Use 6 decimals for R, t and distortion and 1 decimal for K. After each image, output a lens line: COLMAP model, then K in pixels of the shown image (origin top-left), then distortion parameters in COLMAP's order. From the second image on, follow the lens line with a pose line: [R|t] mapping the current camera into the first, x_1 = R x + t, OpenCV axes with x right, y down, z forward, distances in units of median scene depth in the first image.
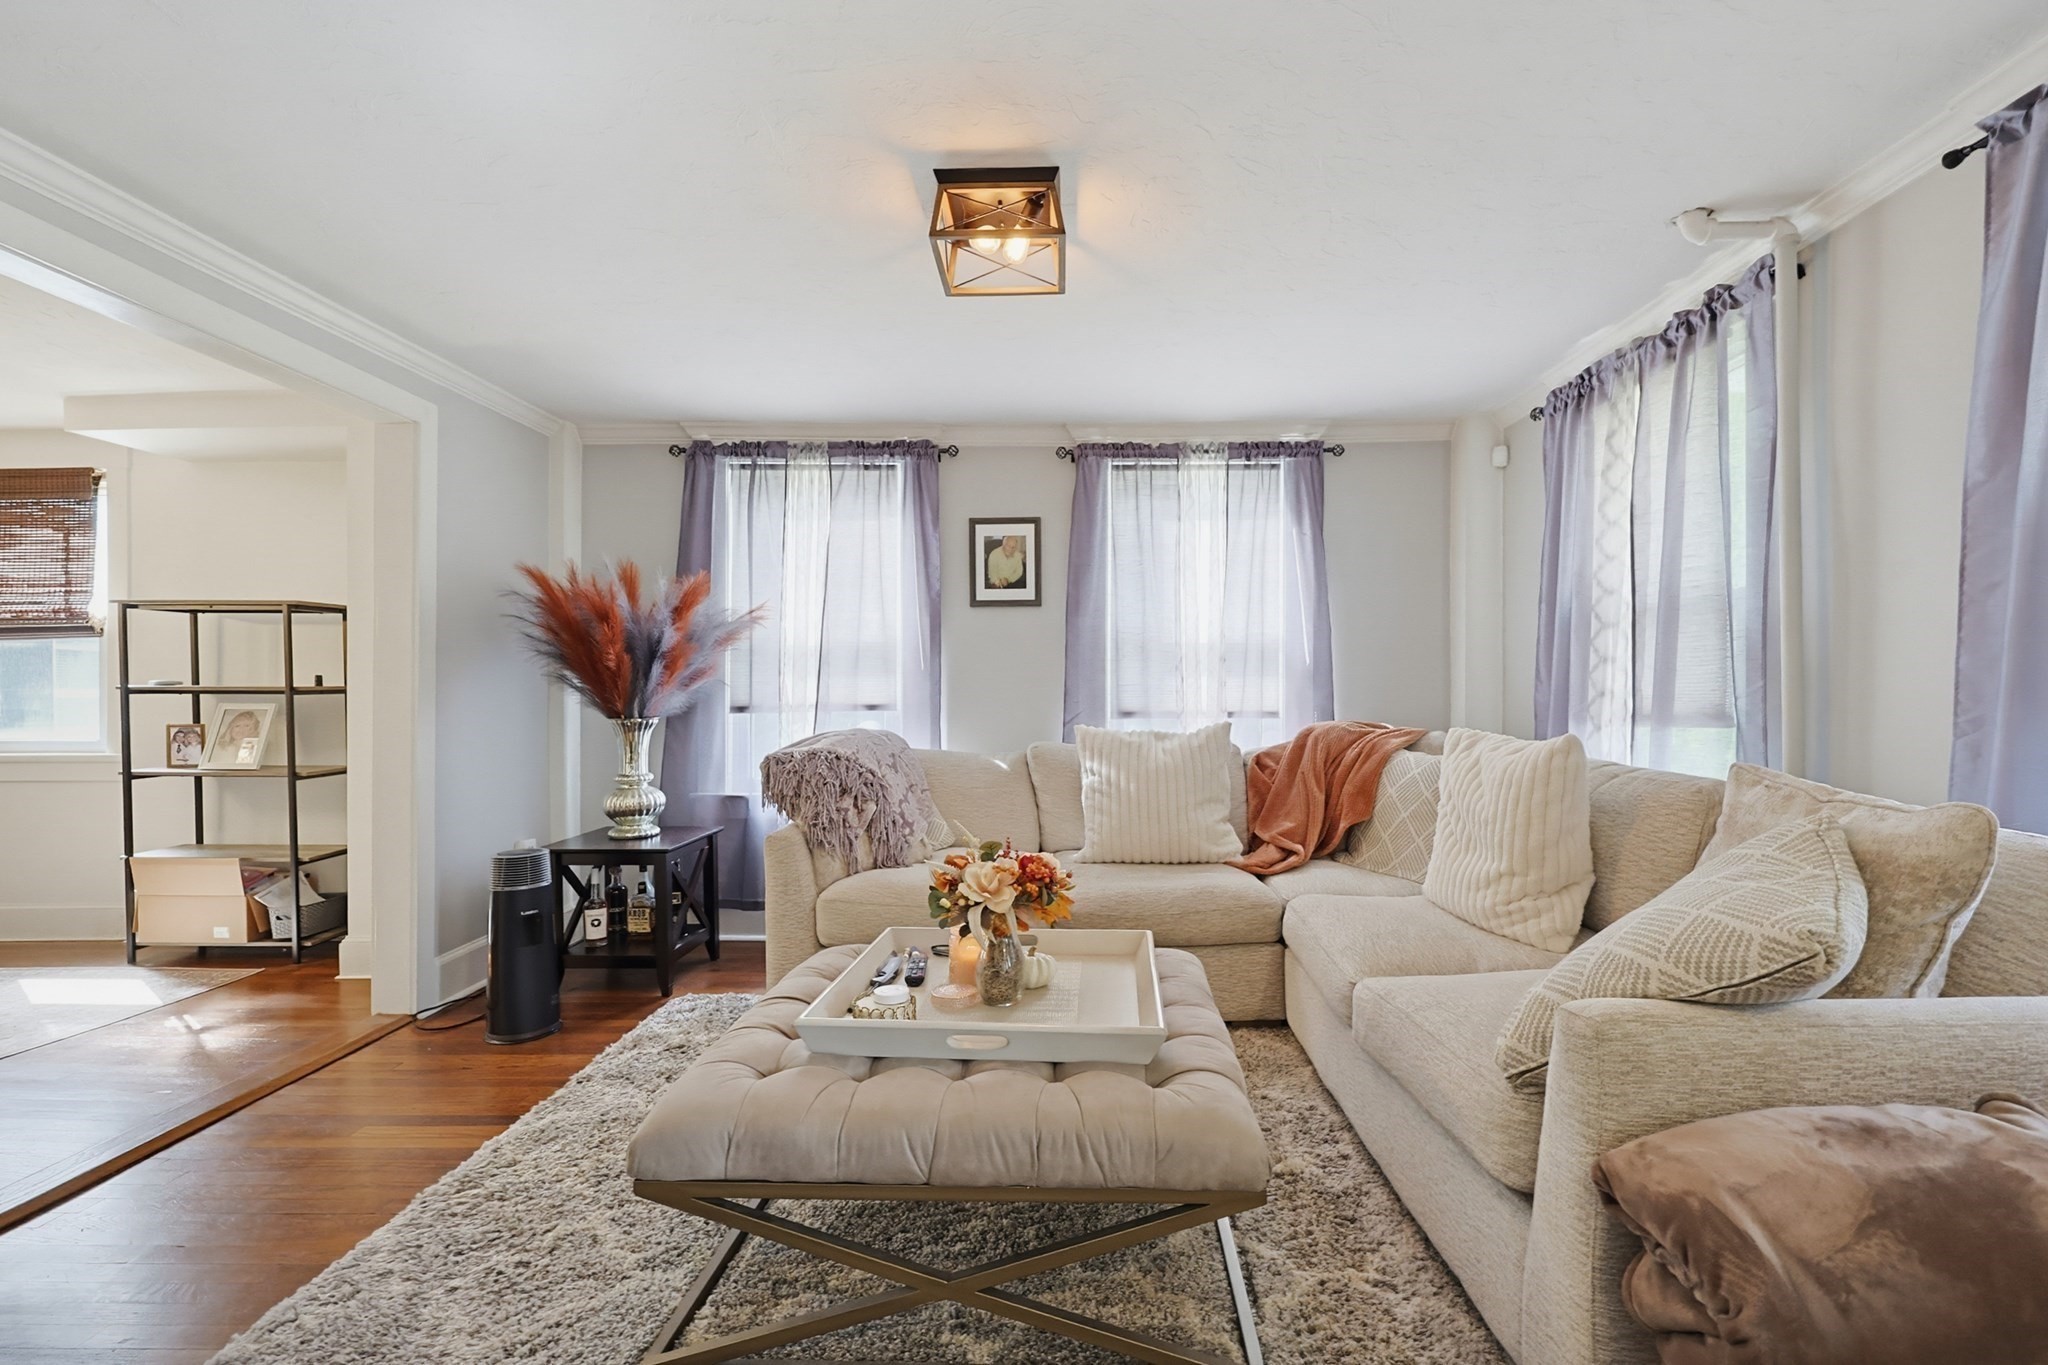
lens RADIAL K [[887.1, 0, 1025.5], [0, 887.1, 700.8], [0, 0, 1]] dist [0.001848, -0.000694]
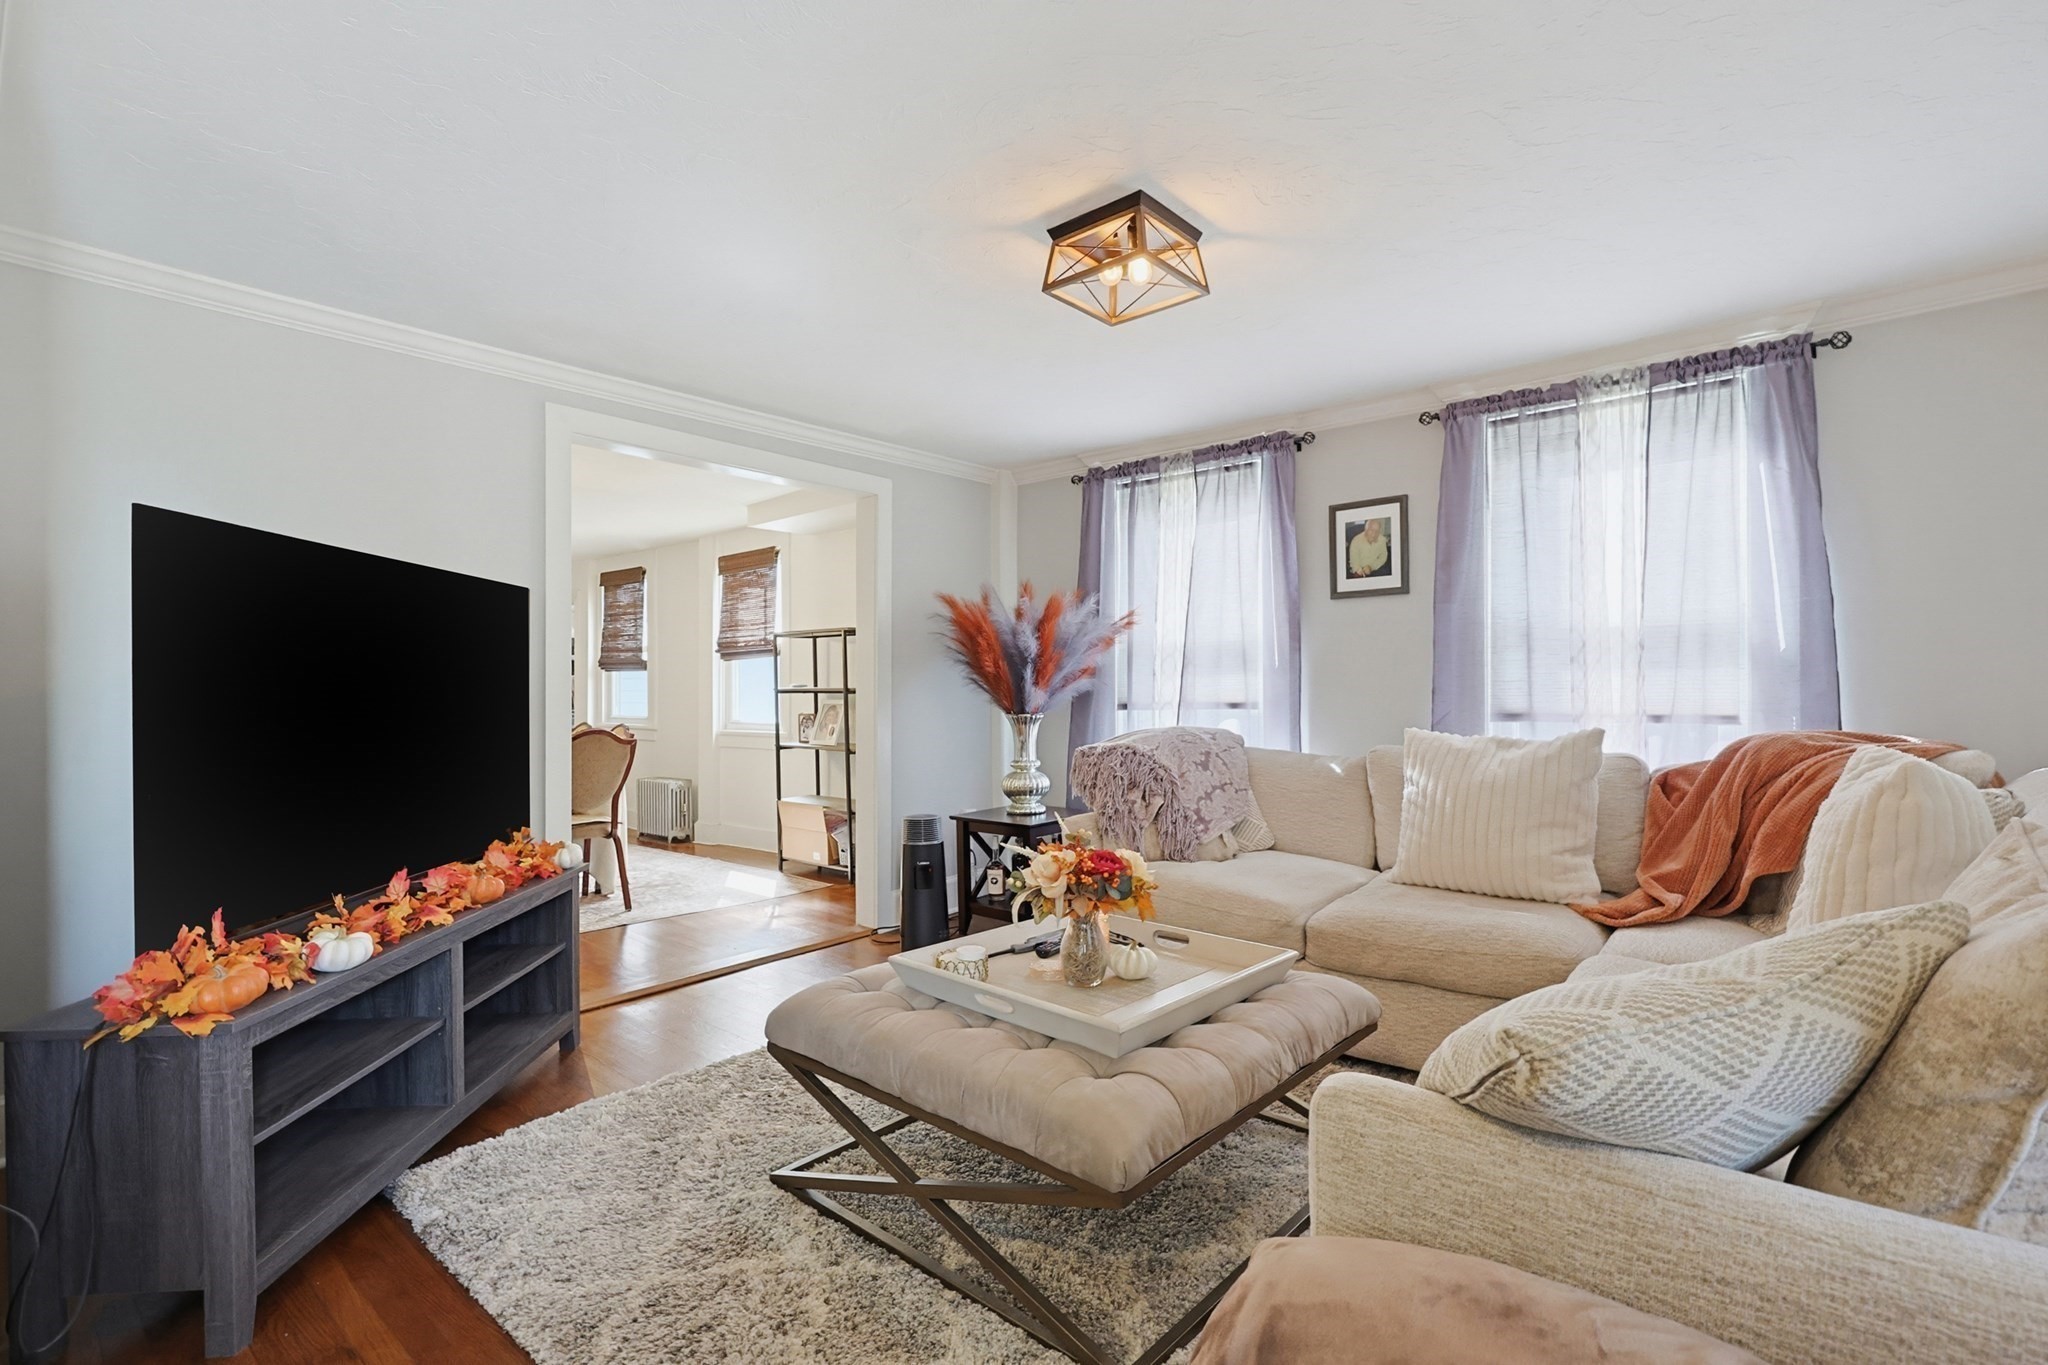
lens RADIAL K [[887.1, 0, 982.5], [0, 887.1, 693.2], [0, 0, 1]] dist [0.001848, -0.000694]
pose [[0.778360, -0.002181, -0.627815, 0.260823], [0.001466, 0.999998, -0.001657, -0.006085], [0.627817, 0.000369, 0.778361, 0.037754]]
